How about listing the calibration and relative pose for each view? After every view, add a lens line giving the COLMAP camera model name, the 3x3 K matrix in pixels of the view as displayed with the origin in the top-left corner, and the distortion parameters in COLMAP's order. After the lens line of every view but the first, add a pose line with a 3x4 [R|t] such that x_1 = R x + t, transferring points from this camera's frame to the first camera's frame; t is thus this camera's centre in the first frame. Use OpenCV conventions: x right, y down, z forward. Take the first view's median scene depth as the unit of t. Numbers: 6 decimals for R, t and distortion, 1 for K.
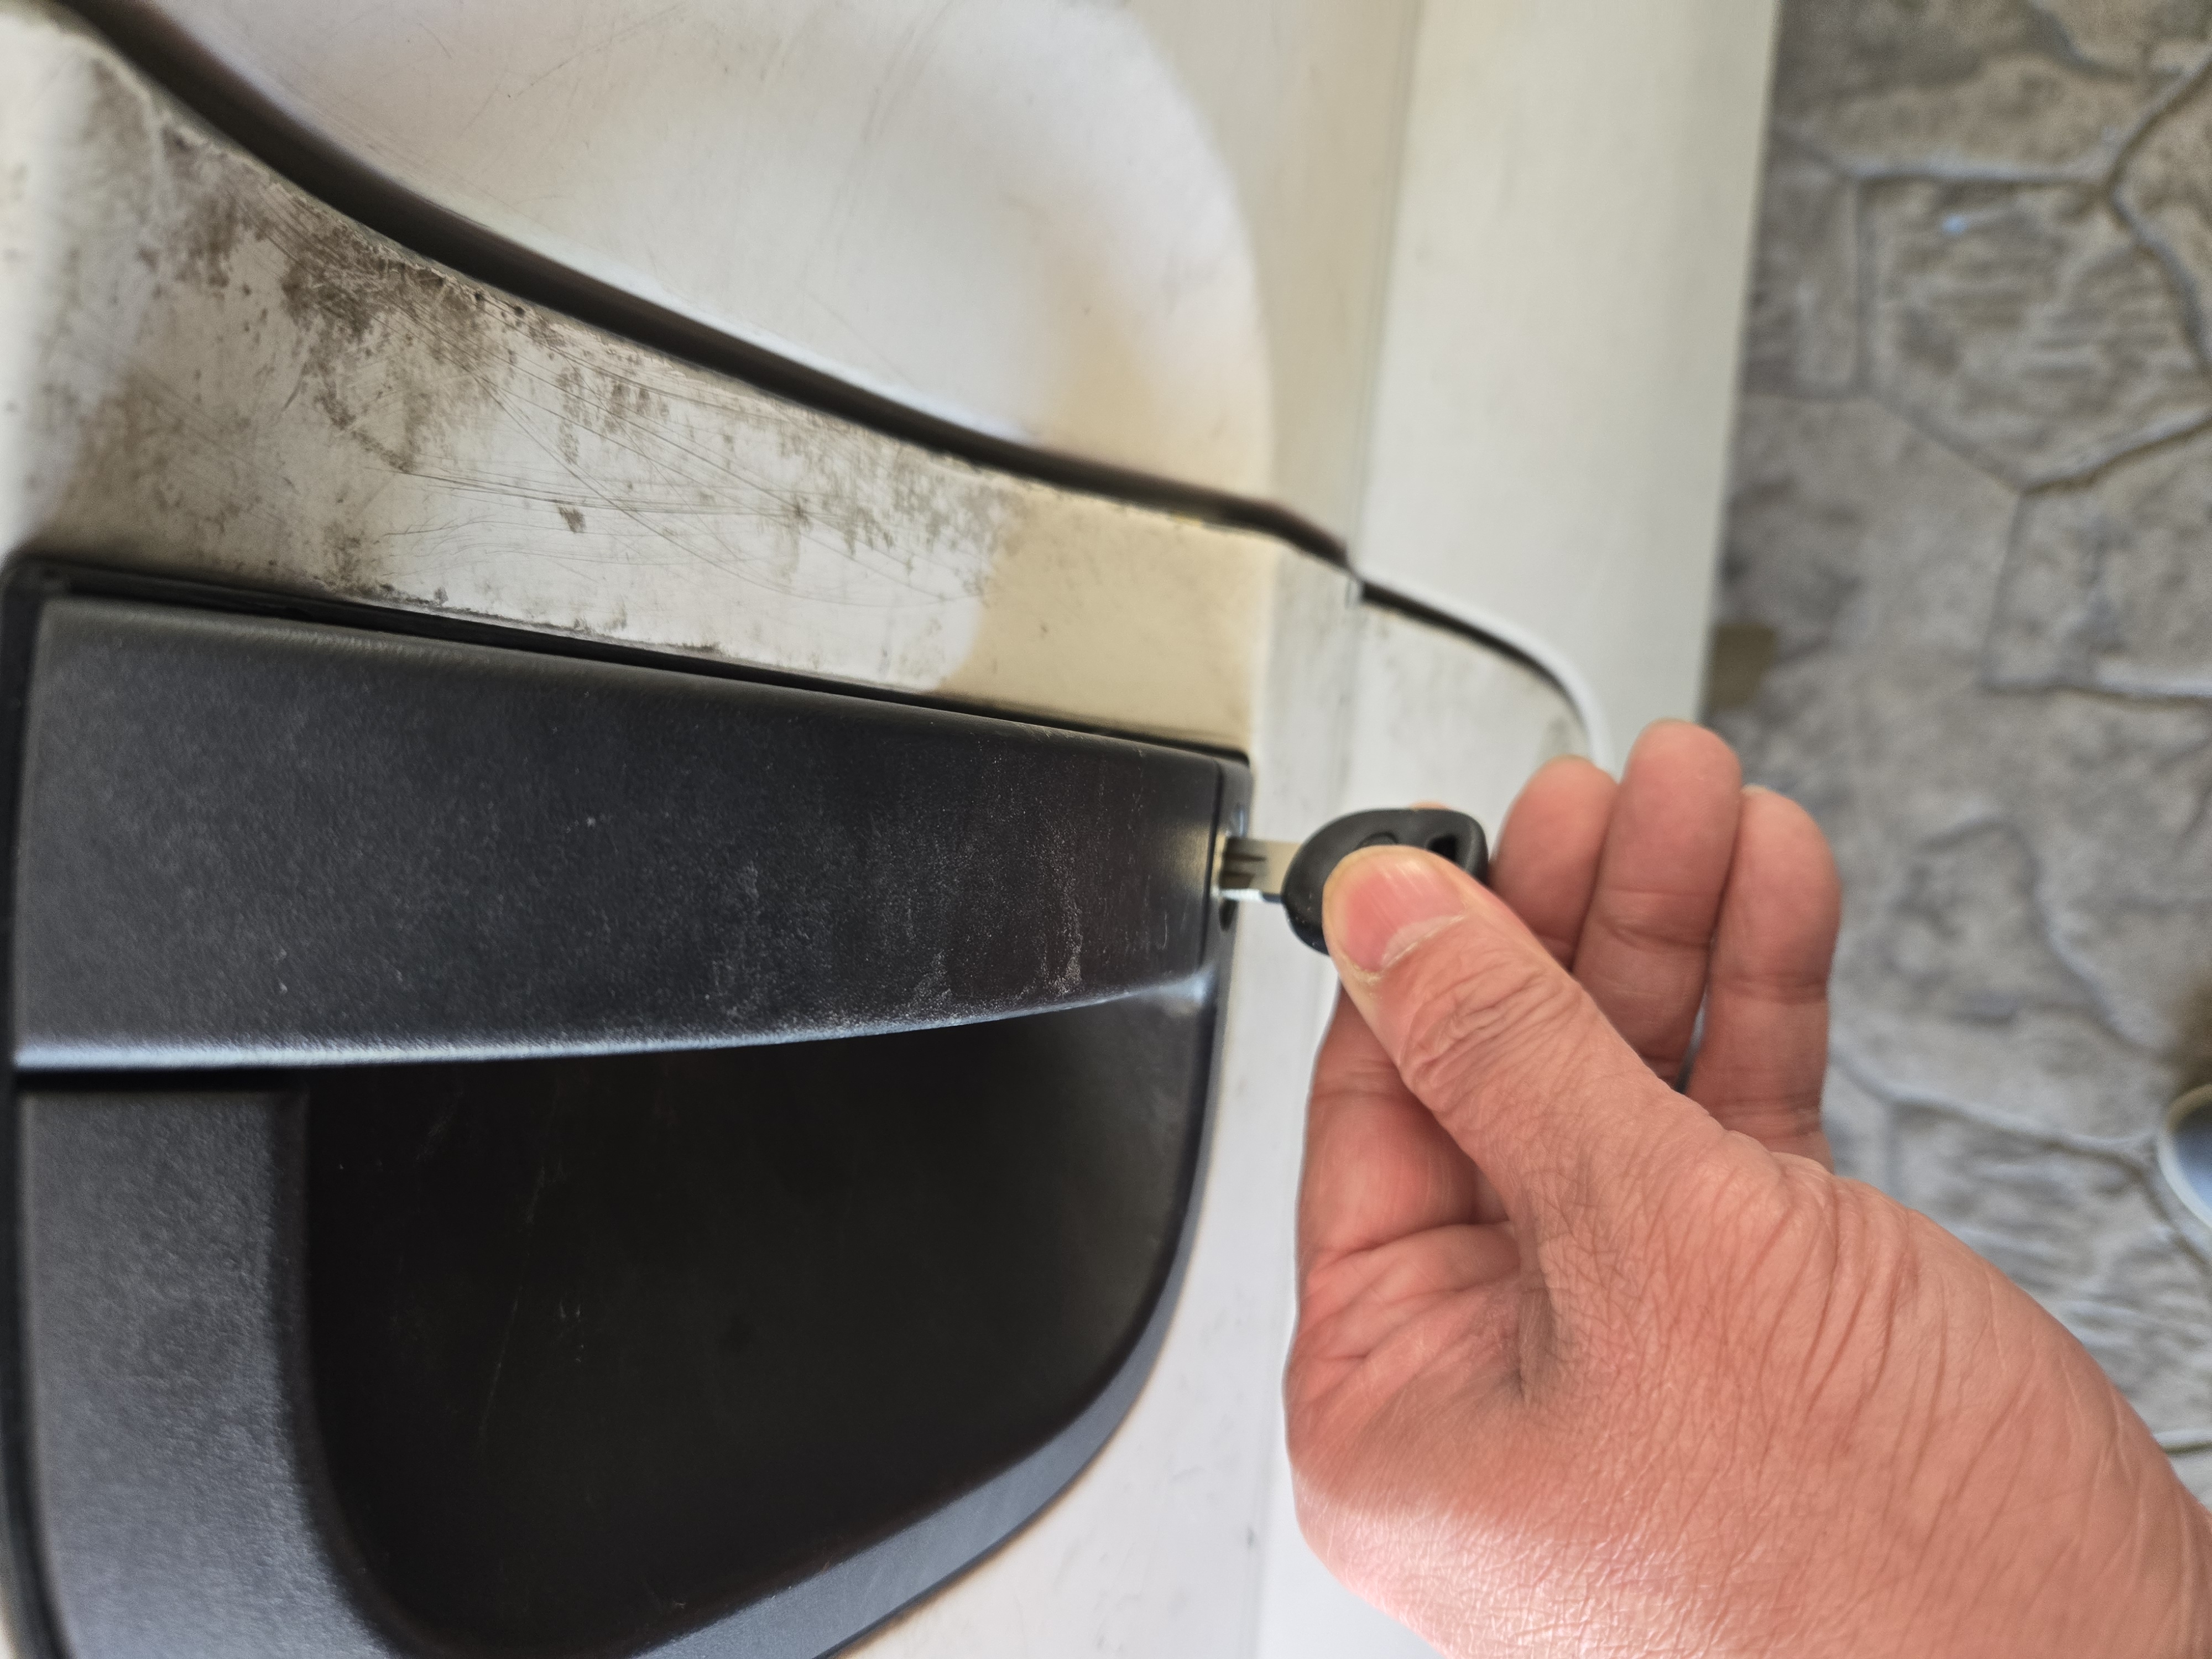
lens RADIAL K [[1501.6, 0, 1106.0], [0, 1501.6, 829.5], [0, 0, 1]] dist [-0.007306, -0.007132]
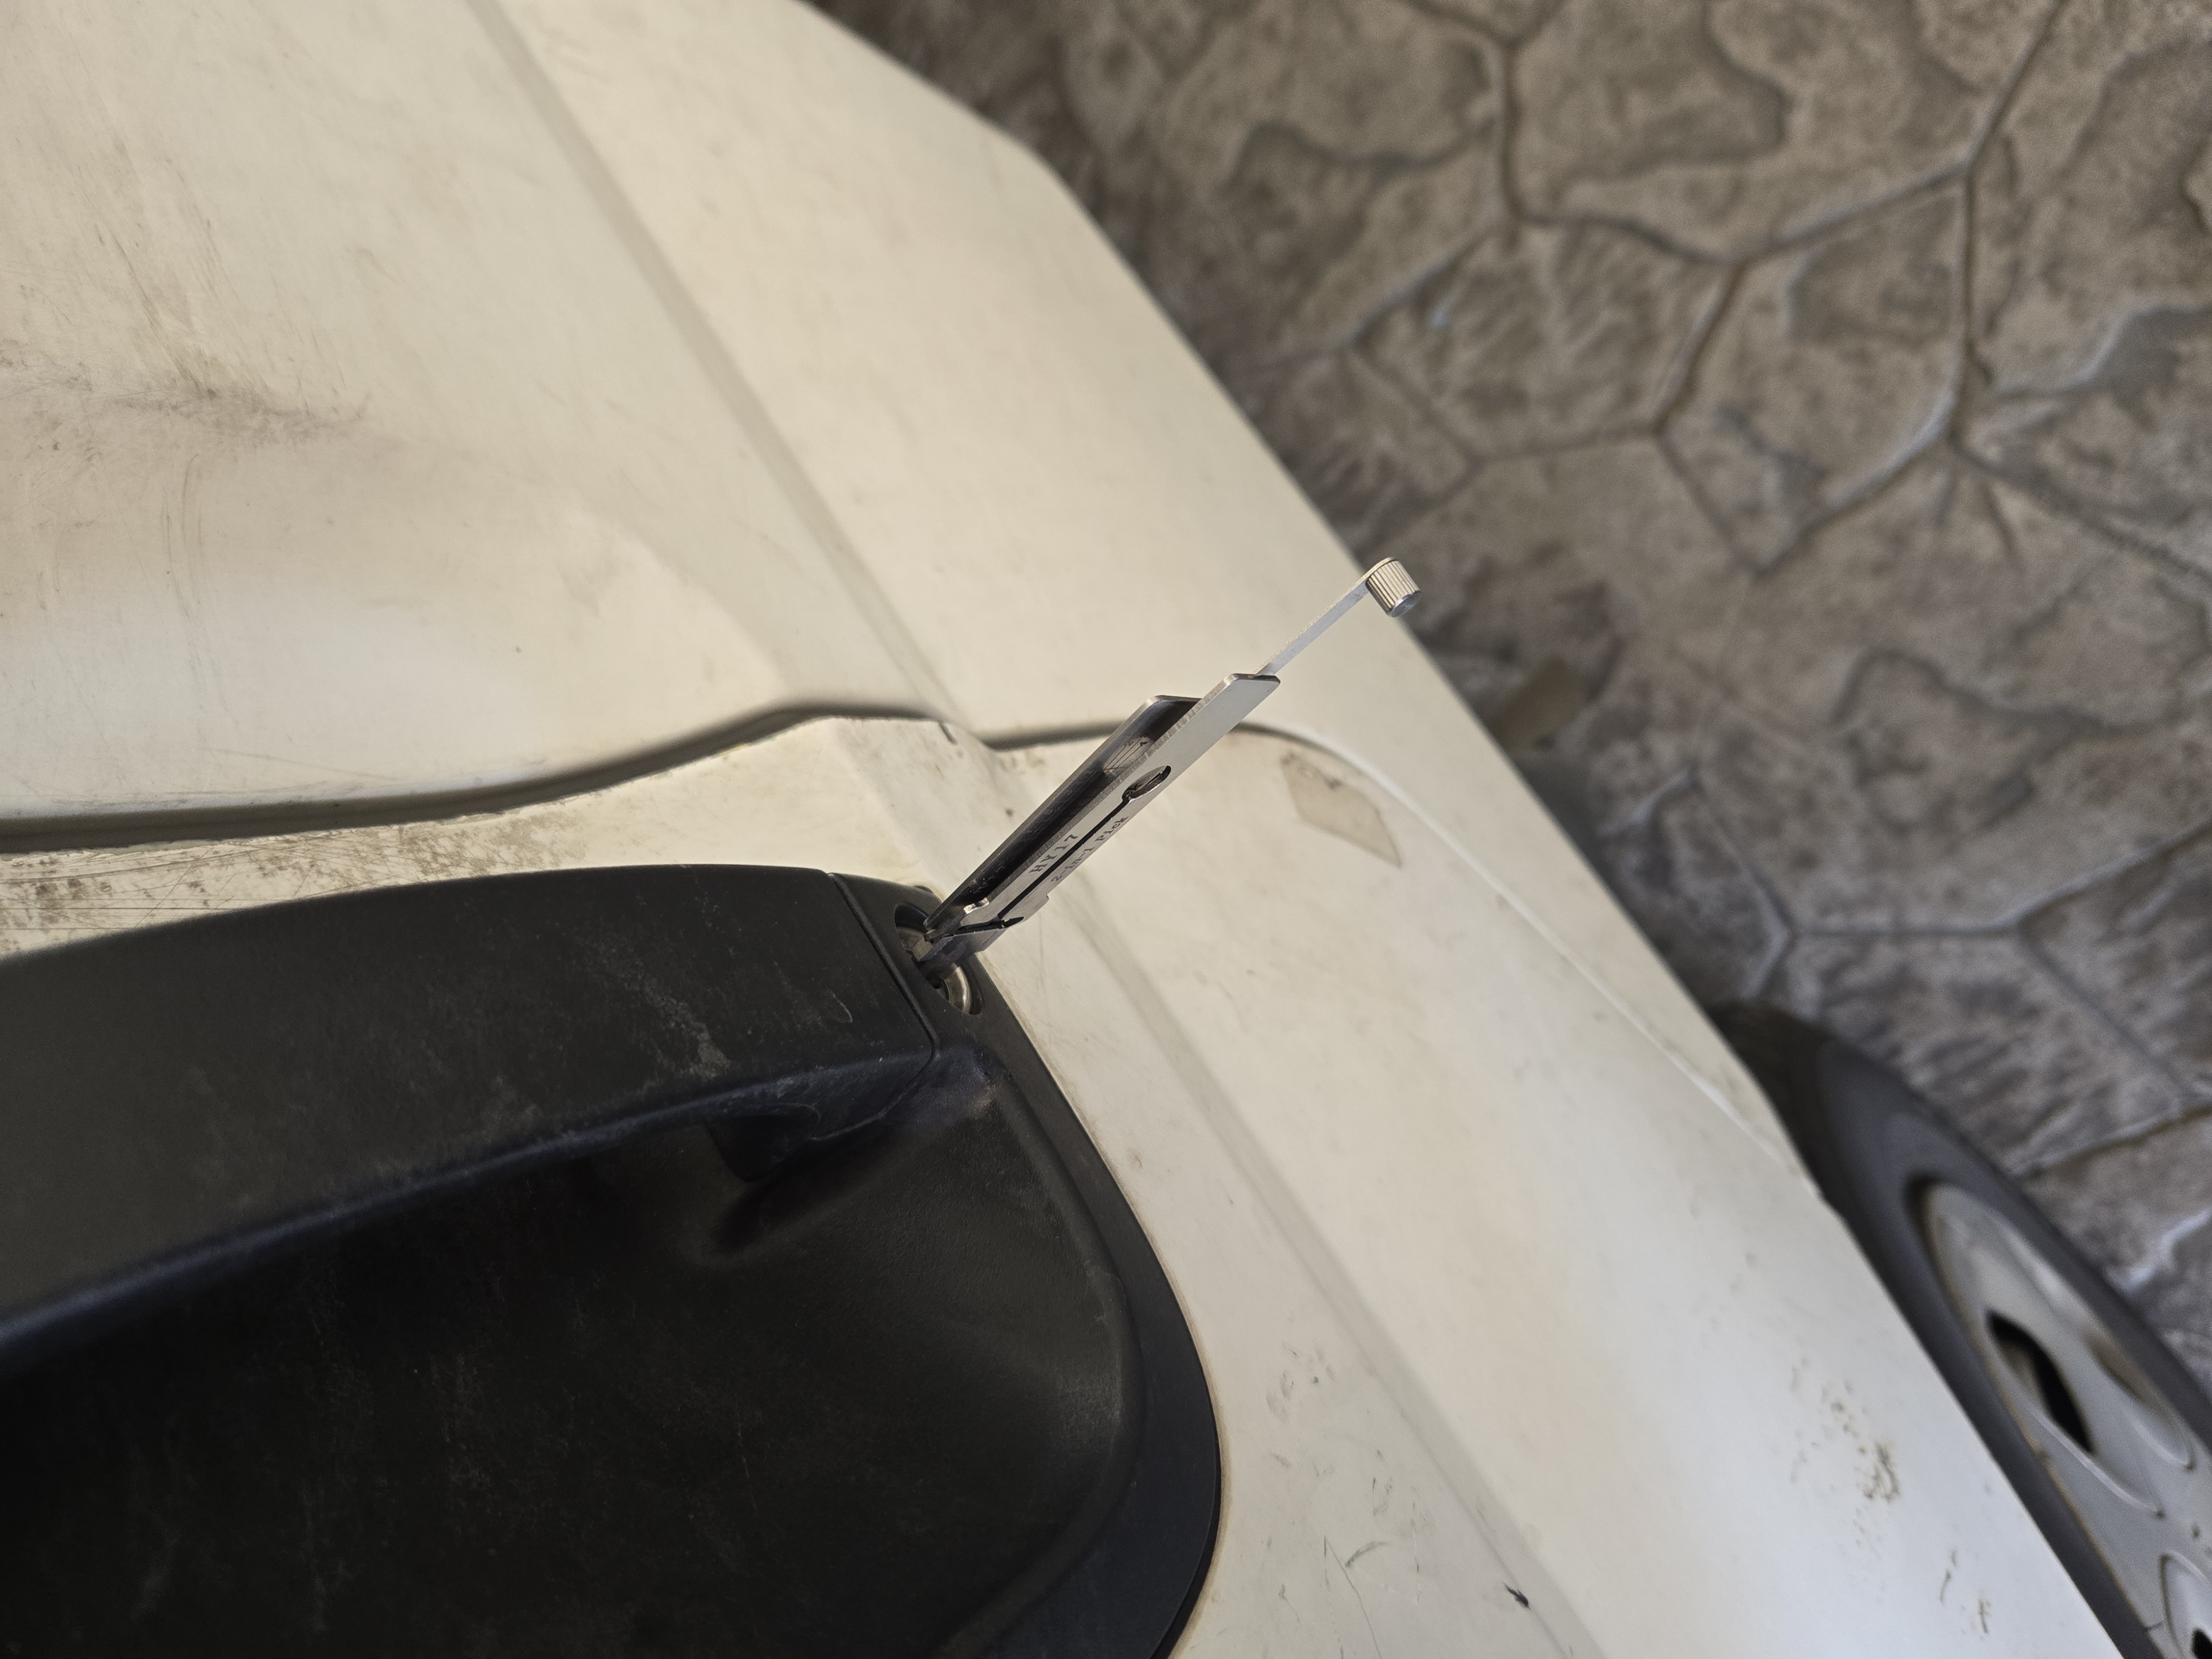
lens RADIAL K [[1478.1, 0, 1107.3], [0, 1478.1, 864.8], [0, 0, 1]] dist [0.006849, -0.019297]
pose [[0.777508, -0.623977, 0.078313, 0.117438], [0.616862, 0.732500, -0.287968, 0.287693], [0.122321, 0.272206, 0.954433, 0.062931]]
